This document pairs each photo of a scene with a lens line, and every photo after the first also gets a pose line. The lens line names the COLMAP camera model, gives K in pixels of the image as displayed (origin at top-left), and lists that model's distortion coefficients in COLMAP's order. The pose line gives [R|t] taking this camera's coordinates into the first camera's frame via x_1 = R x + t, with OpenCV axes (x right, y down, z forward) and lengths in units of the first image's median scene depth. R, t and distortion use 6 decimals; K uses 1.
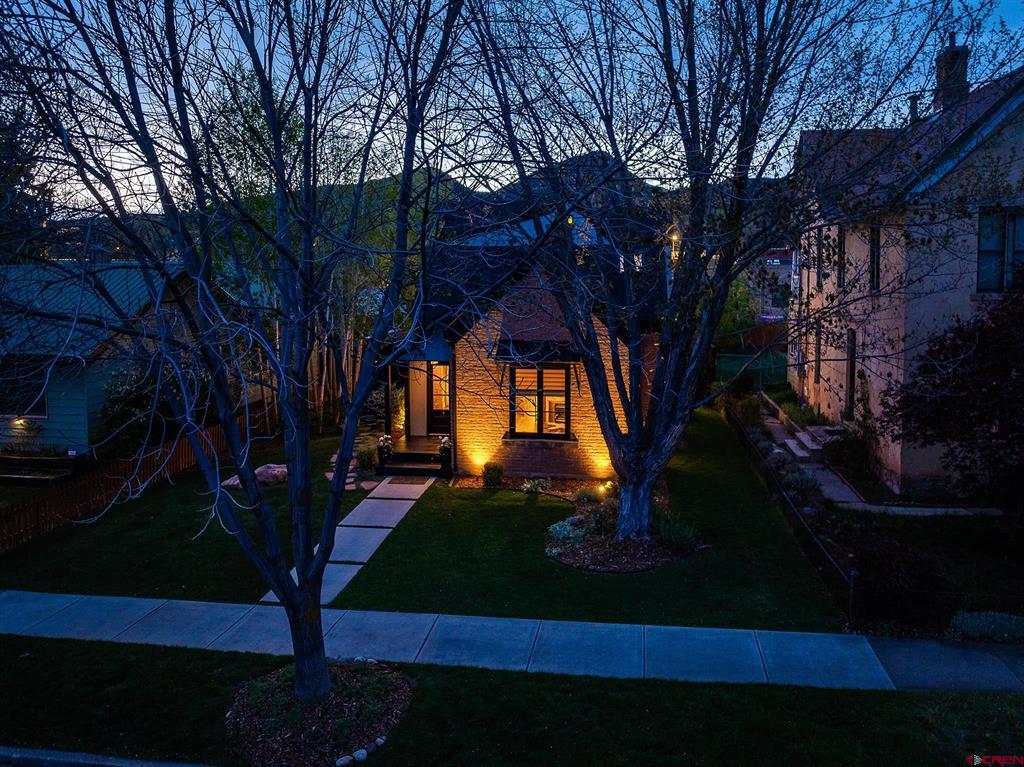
lens RADIAL K [[723.9, 0, 510.1], [0, 723.9, 380.3], [0, 0, 1]] dist [-0.032894, 0.004168]
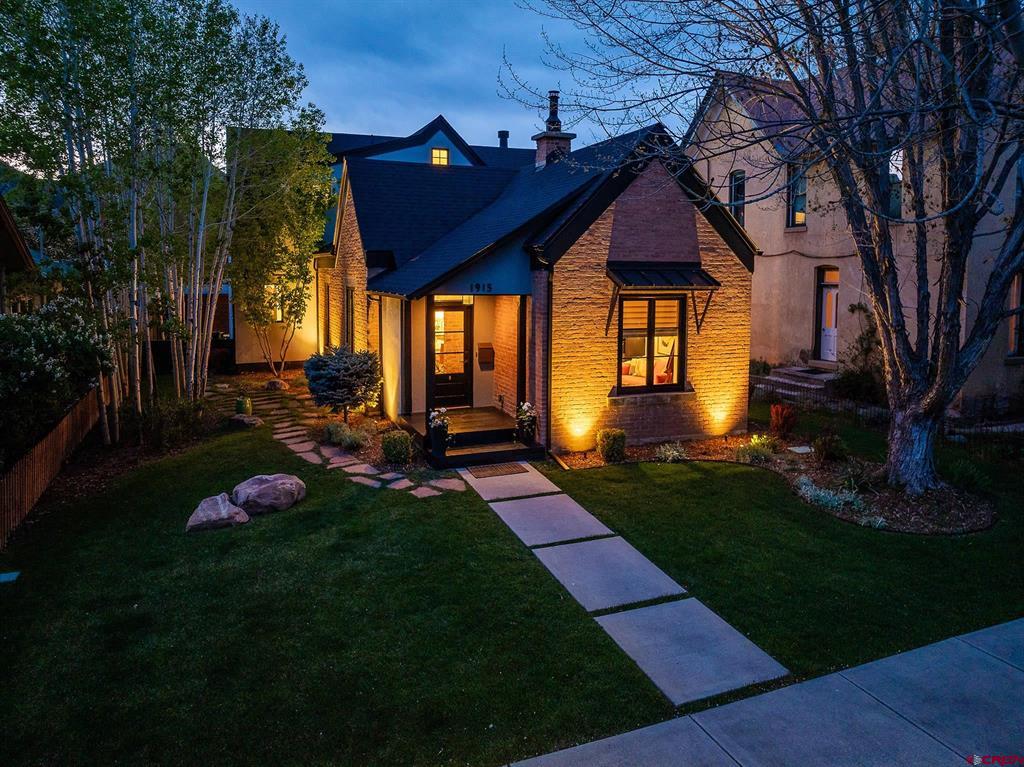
lens RADIAL K [[723.9, 0, 510.1], [0, 723.9, 380.3], [0, 0, 1]] dist [-0.032894, 0.004168]
pose [[0.872168, -0.069973, 0.484177, -0.457617], [0.064220, 0.997529, 0.028481, 0.036675], [-0.484974, 0.006254, 0.874506, 0.408892]]
